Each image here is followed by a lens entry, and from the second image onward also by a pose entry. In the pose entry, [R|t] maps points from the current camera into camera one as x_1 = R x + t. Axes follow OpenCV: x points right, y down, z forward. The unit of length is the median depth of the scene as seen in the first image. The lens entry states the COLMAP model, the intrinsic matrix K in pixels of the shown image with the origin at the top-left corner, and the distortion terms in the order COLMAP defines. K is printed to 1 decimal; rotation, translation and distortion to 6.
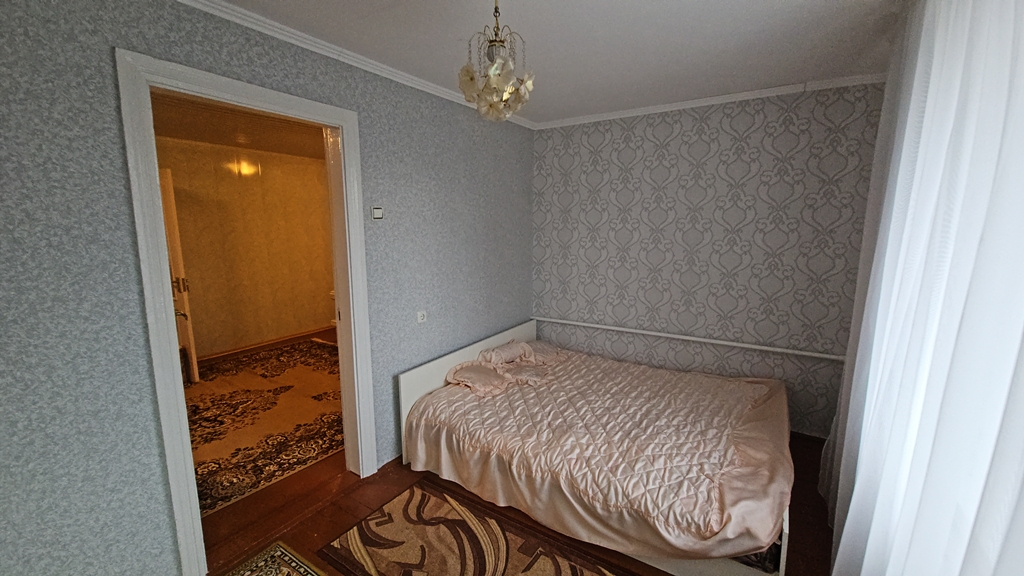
lens RADIAL K [[415.1, 0, 511.0], [0, 415.1, 290.7], [0, 0, 1]] dist [-0.001261, -0.000142]
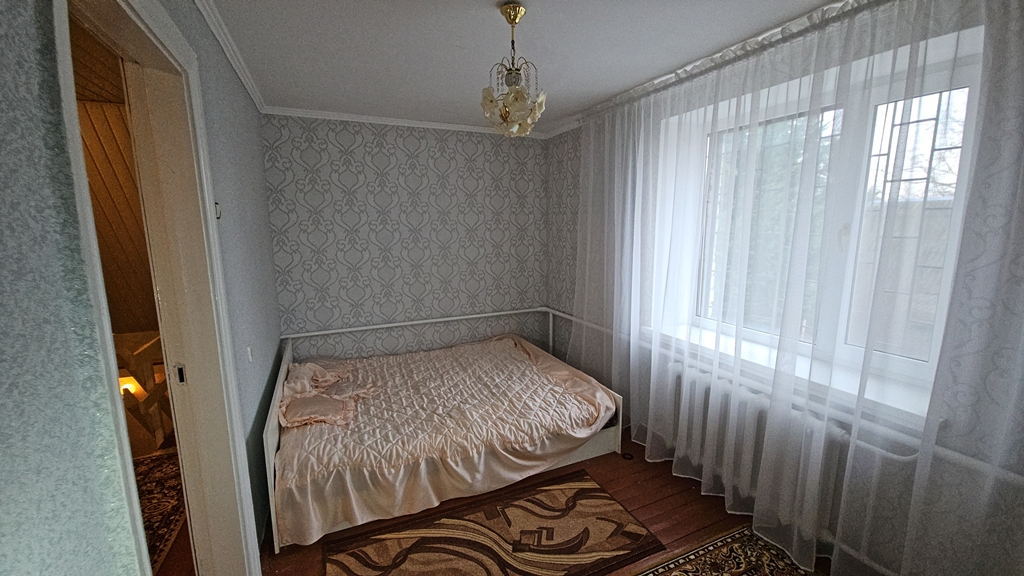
lens RADIAL K [[415.1, 0, 511.0], [0, 415.1, 290.7], [0, 0, 1]] dist [-0.001261, -0.000142]
pose [[0.541173, -0.136167, 0.829813, -0.725916], [0.138623, 0.987748, 0.071678, -0.045638], [-0.829406, 0.076241, 0.553419, 0.266944]]
